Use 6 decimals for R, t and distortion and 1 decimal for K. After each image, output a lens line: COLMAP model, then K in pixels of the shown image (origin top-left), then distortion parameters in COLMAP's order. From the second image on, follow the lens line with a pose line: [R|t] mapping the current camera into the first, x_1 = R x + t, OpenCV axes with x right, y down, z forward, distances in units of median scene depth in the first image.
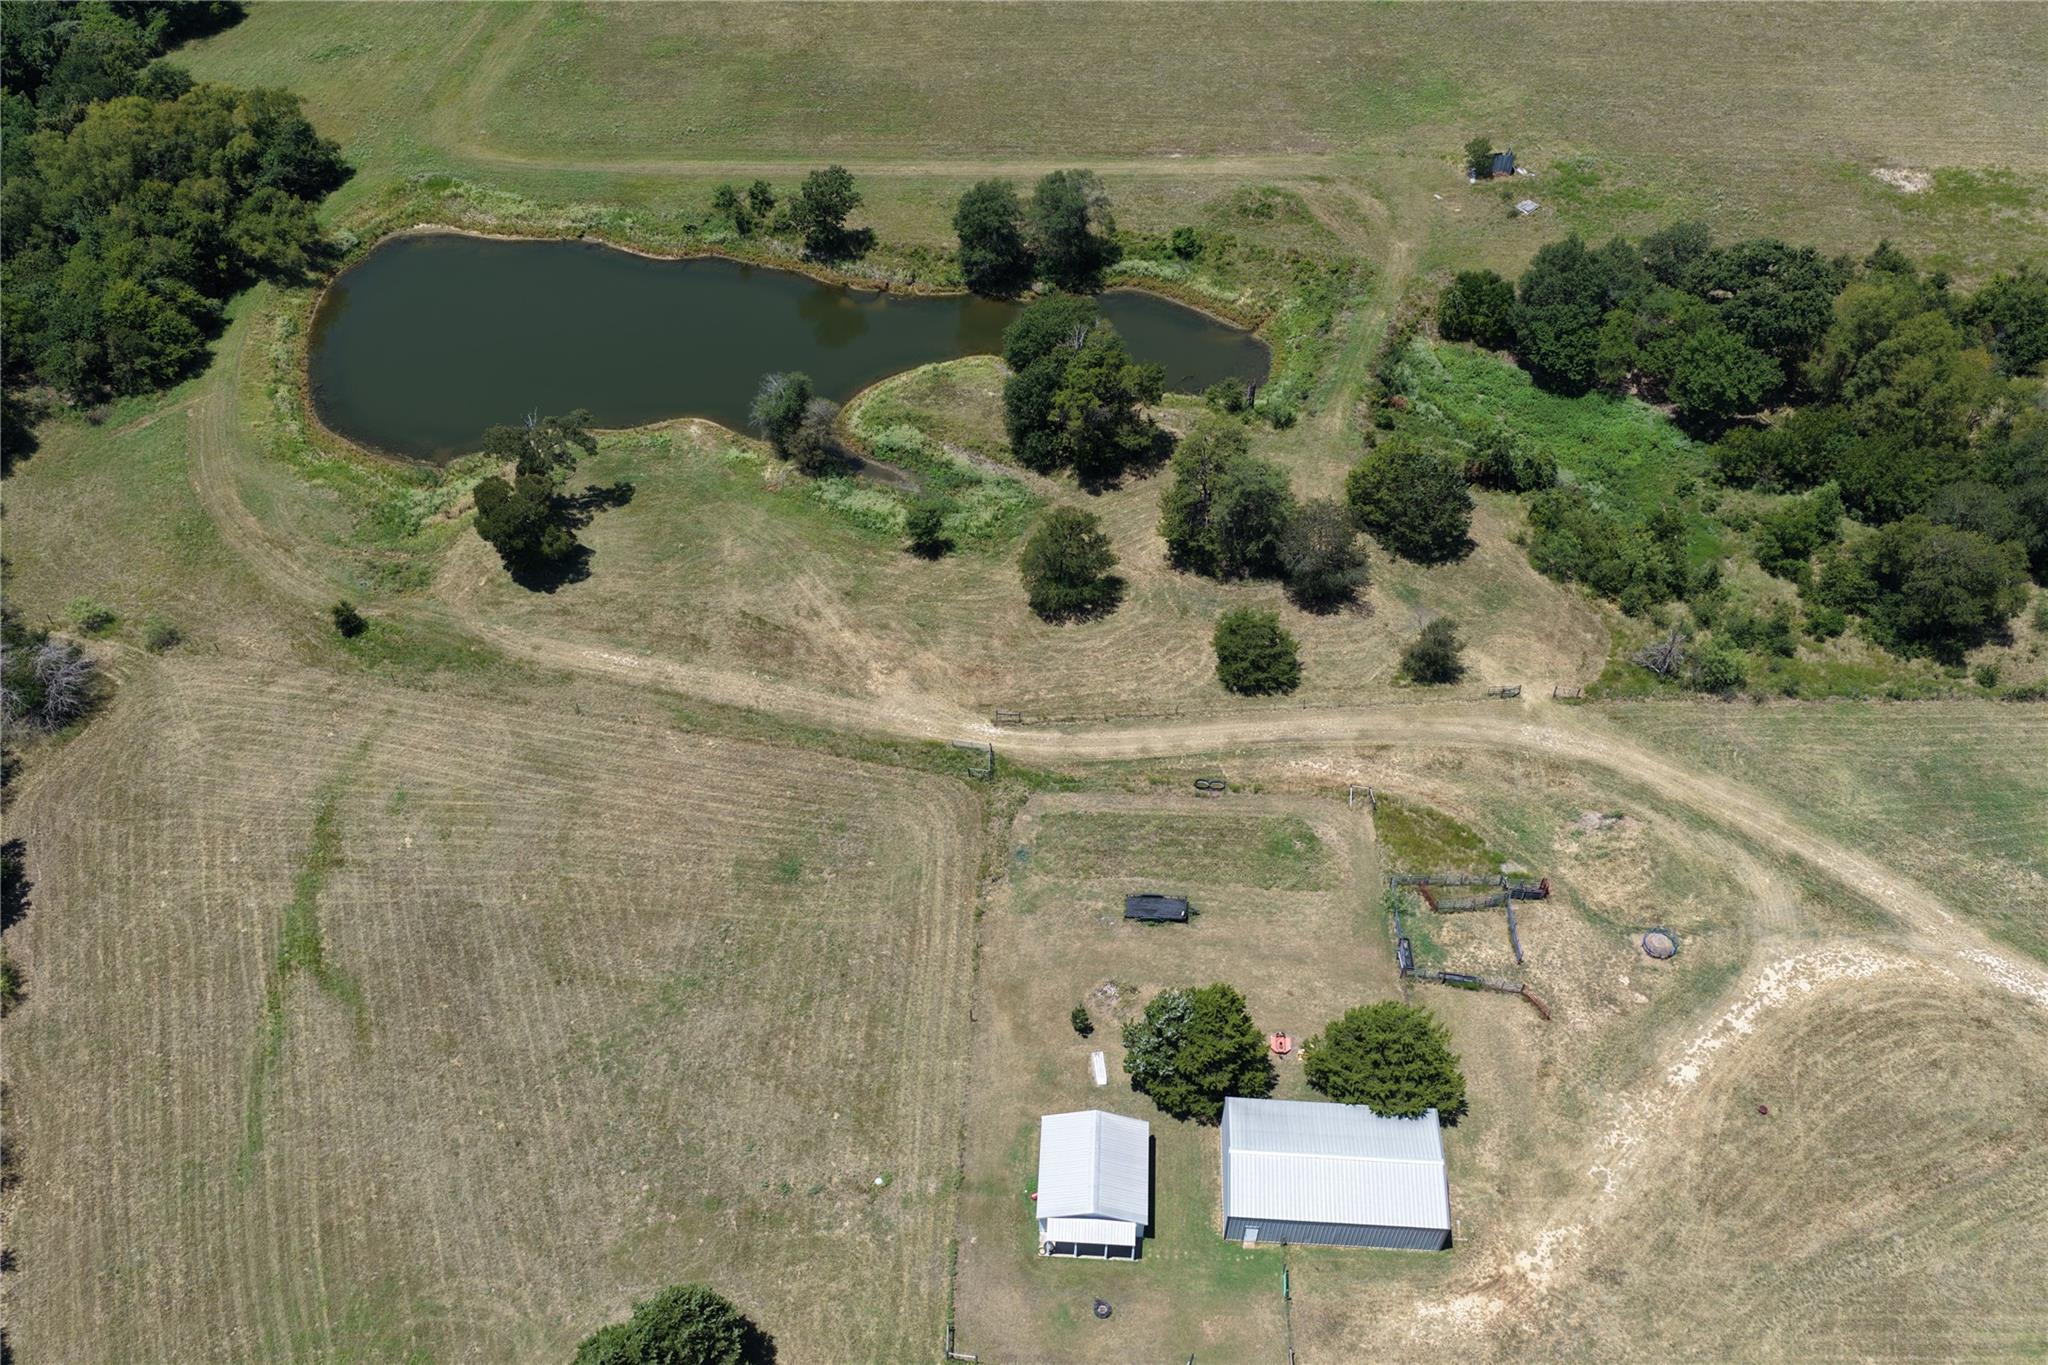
lens RADIAL K [[1700.4, 0, 1025.1], [0, 1700.4, 703.6], [0, 0, 1]] dist [-0.018441, 0.045994]
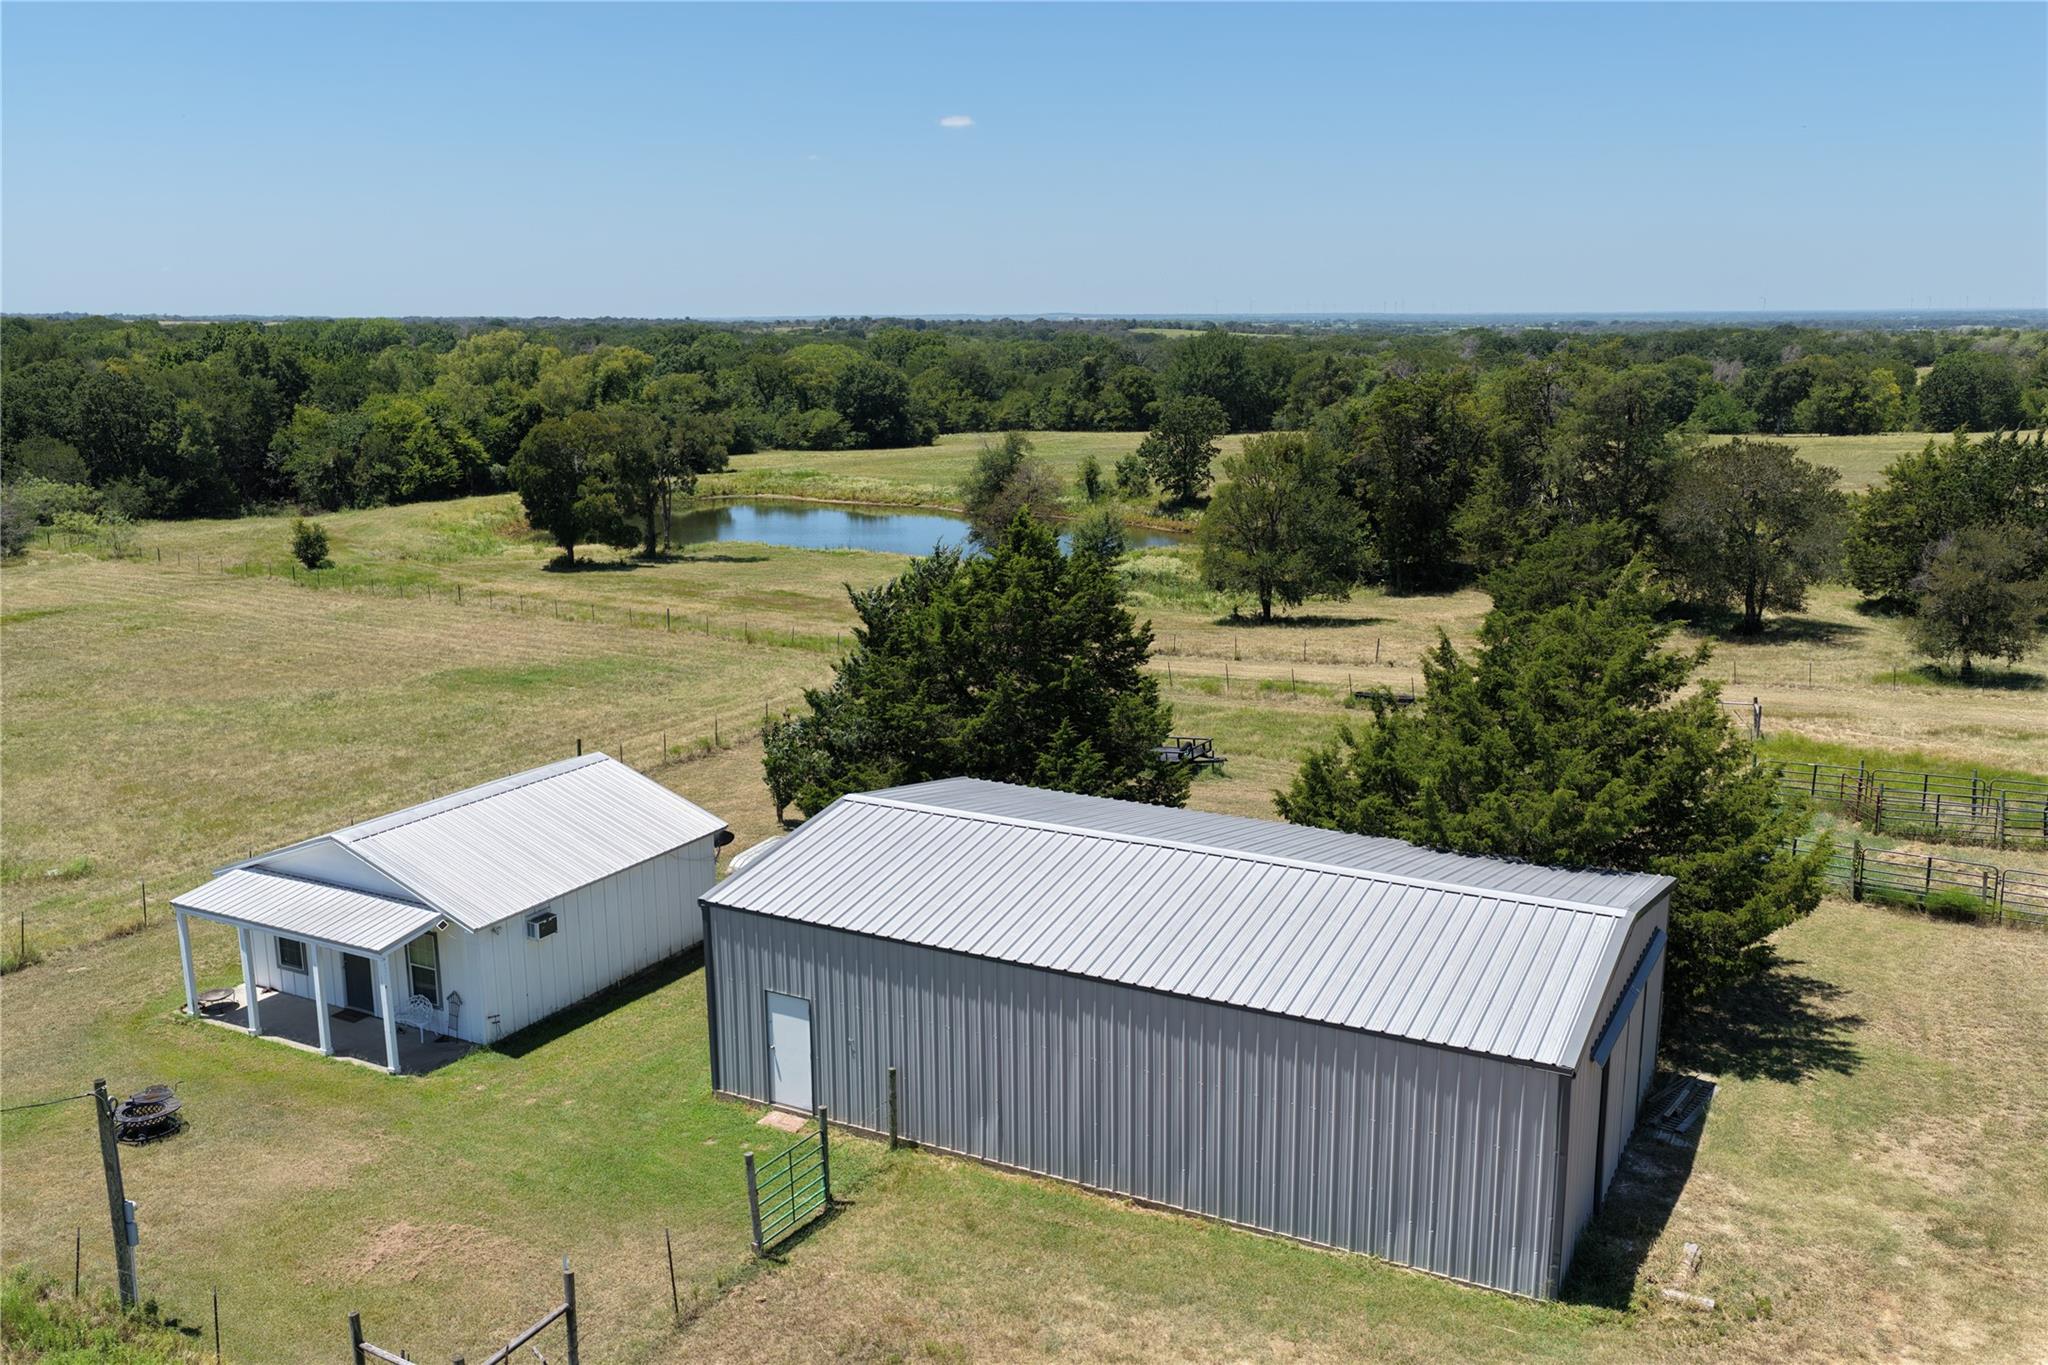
lens RADIAL K [[1700.4, 0, 1025.1], [0, 1700.4, 703.6], [0, 0, 1]] dist [-0.018441, 0.045994]
pose [[0.906207, 0.082252, -0.414757, 0.211809], [-0.301689, 0.813054, -0.497922, 0.307058], [0.296265, 0.576348, 0.761610, 0.626406]]
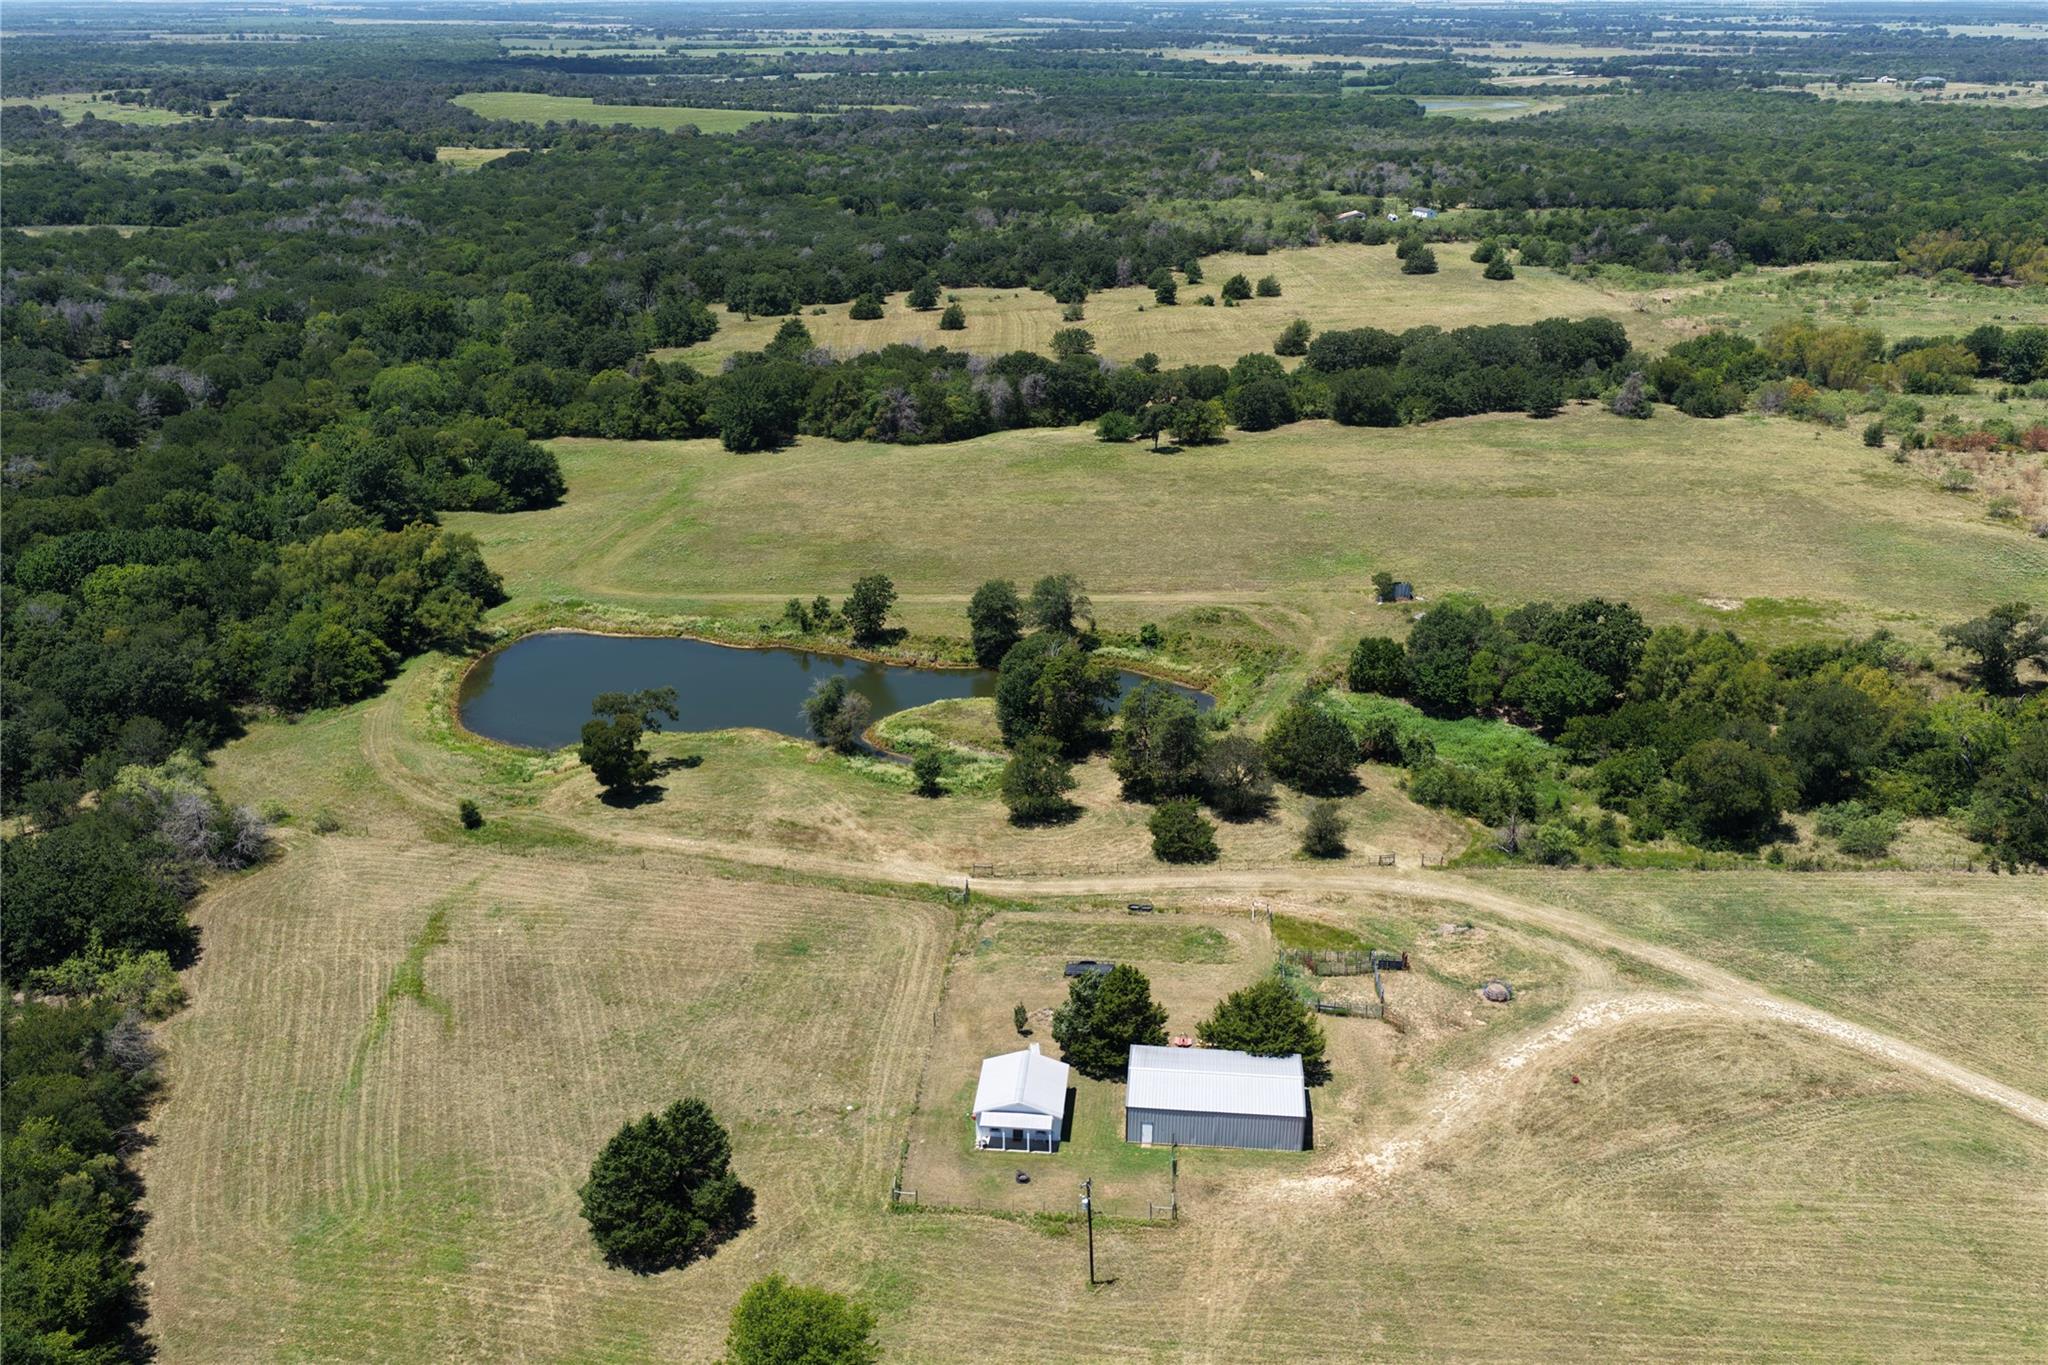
lens RADIAL K [[1700.4, 0, 1025.1], [0, 1700.4, 703.6], [0, 0, 1]] dist [-0.018441, 0.045994]
pose [[0.999204, 0.008417, -0.038981, 0.071872], [-0.023731, 0.911070, -0.411569, 0.428218], [0.032050, 0.412167, 0.910545, -0.199828]]
